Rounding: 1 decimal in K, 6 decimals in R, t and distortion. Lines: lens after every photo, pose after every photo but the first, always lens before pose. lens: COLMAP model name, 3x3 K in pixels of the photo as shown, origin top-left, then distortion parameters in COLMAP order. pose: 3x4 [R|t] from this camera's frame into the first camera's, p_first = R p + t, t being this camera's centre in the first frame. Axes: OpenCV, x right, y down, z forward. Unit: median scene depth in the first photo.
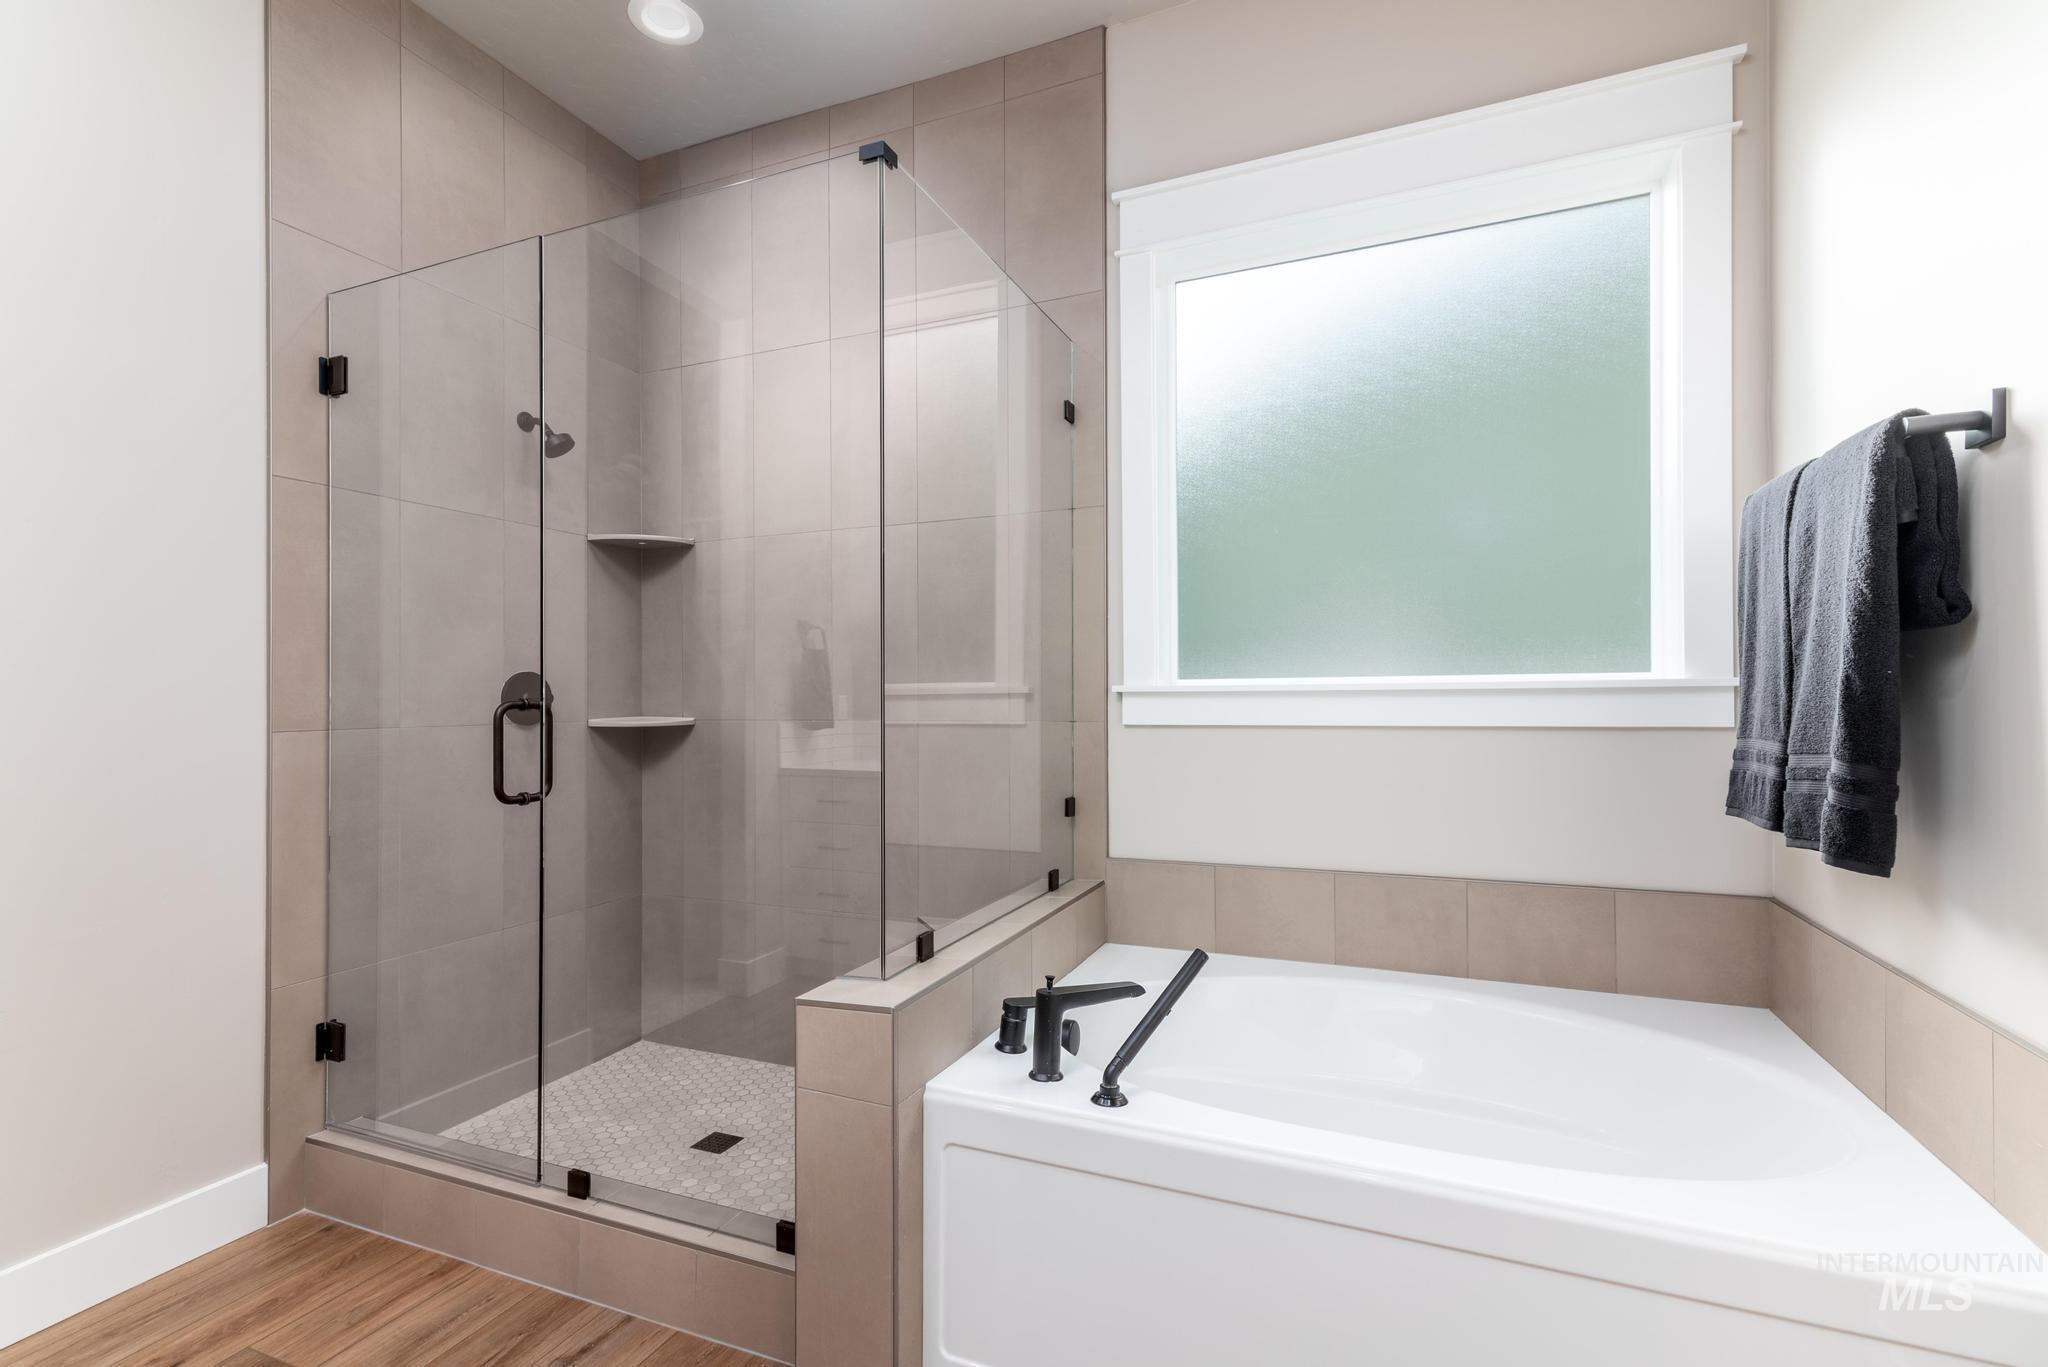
lens RADIAL K [[975.7, 0, 991.8], [0, 975.7, 695.1], [0, 0, 1]] dist [0.042733, -0.000205]
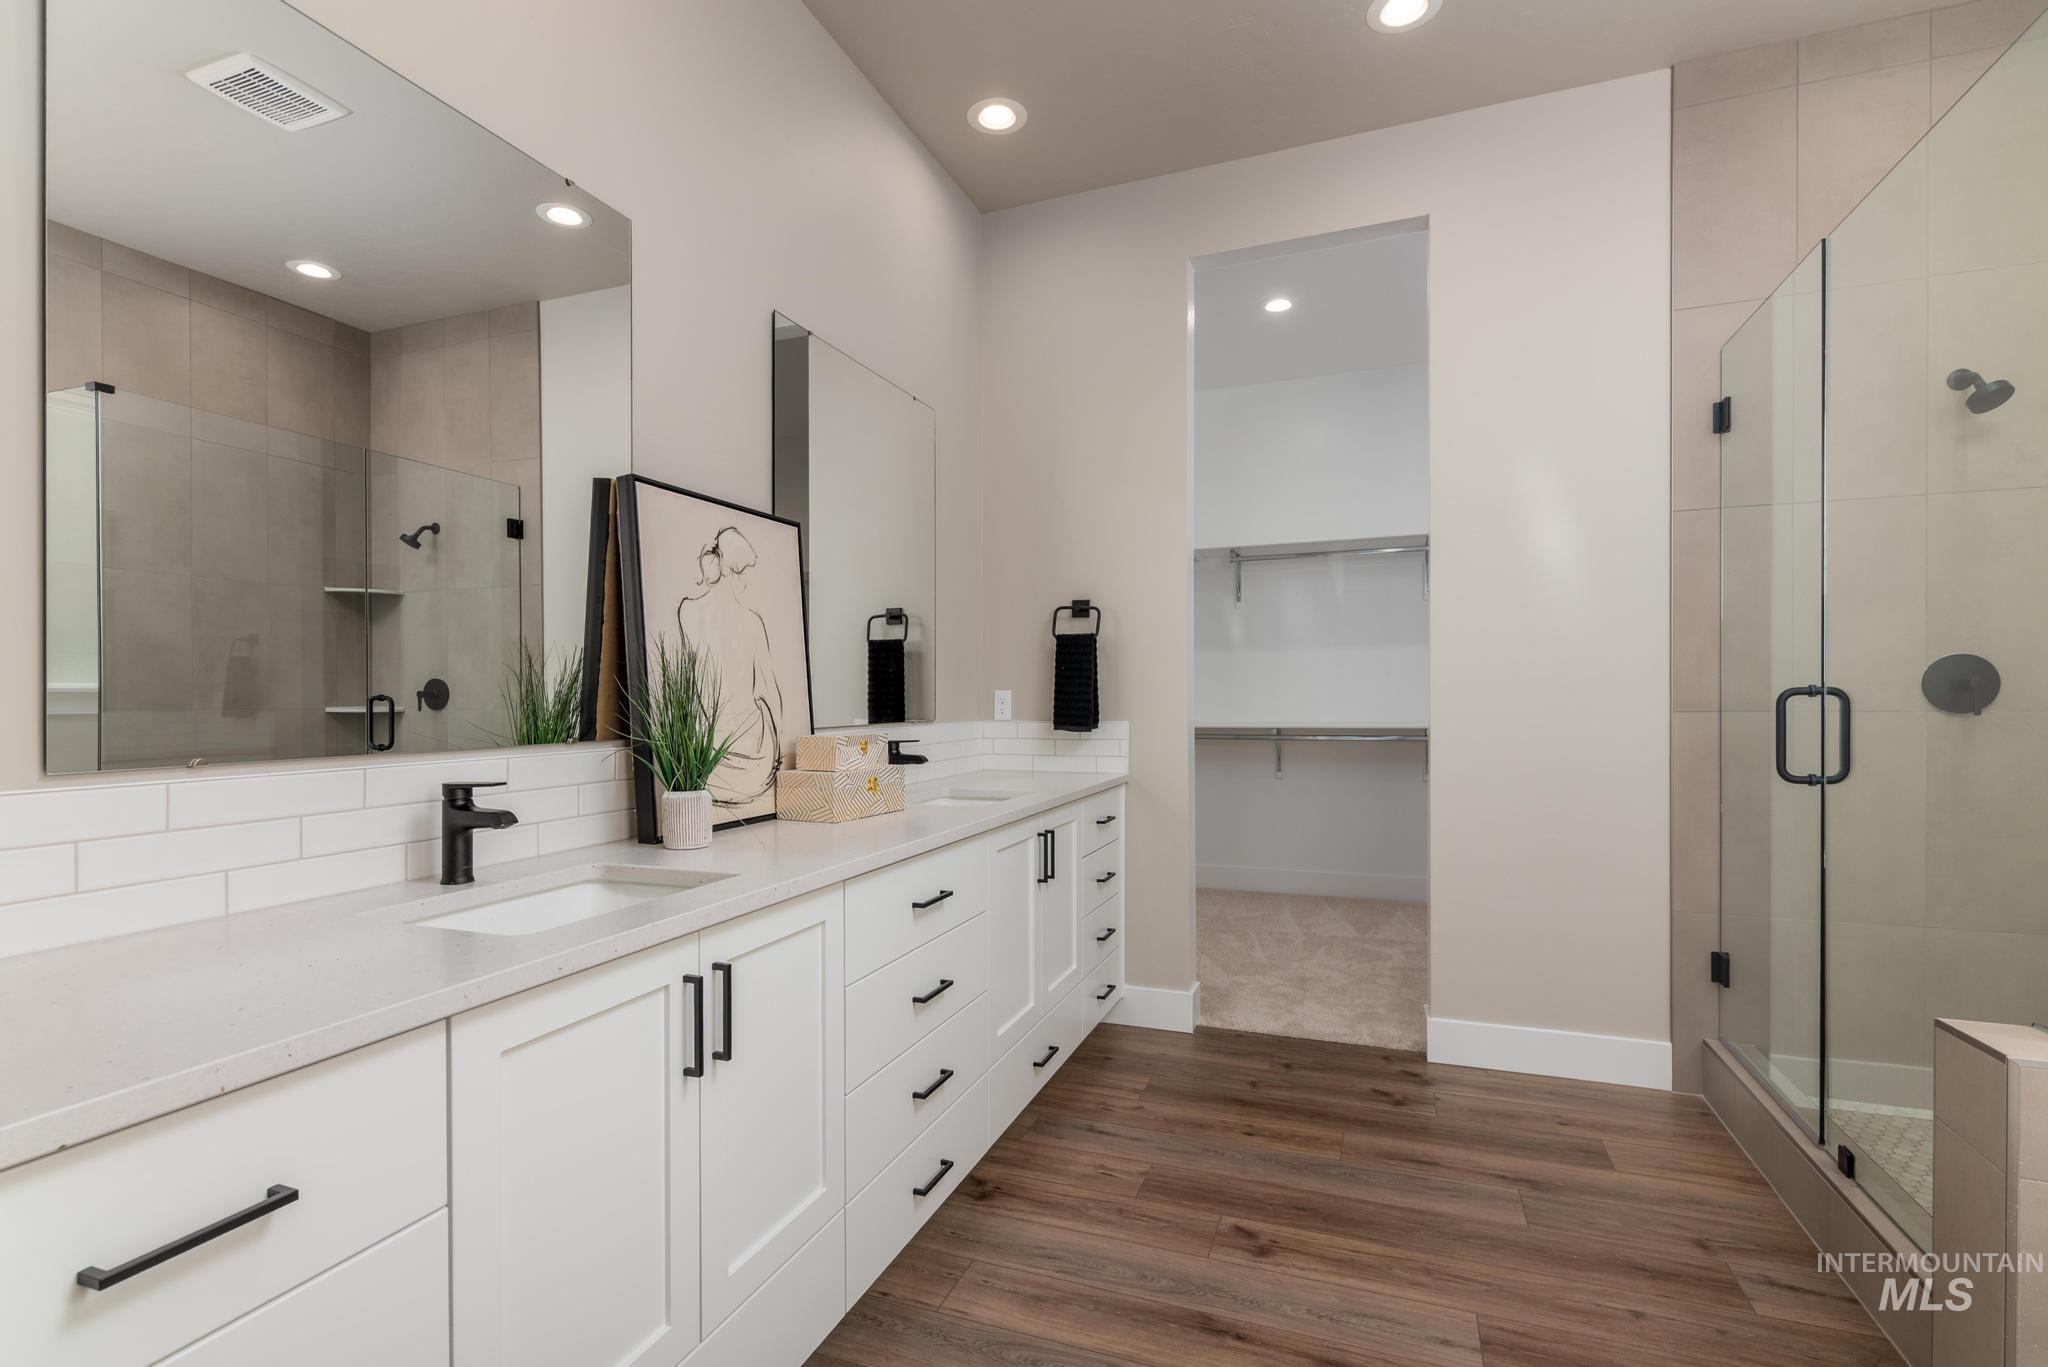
lens RADIAL K [[975.7, 0, 991.8], [0, 975.7, 695.1], [0, 0, 1]] dist [0.042733, -0.000205]
pose [[0.028718, 0.004553, -0.999577, 0.544690], [0.011111, 0.999926, 0.004874, -0.000988], [0.999526, -0.011246, 0.028665, 0.090945]]
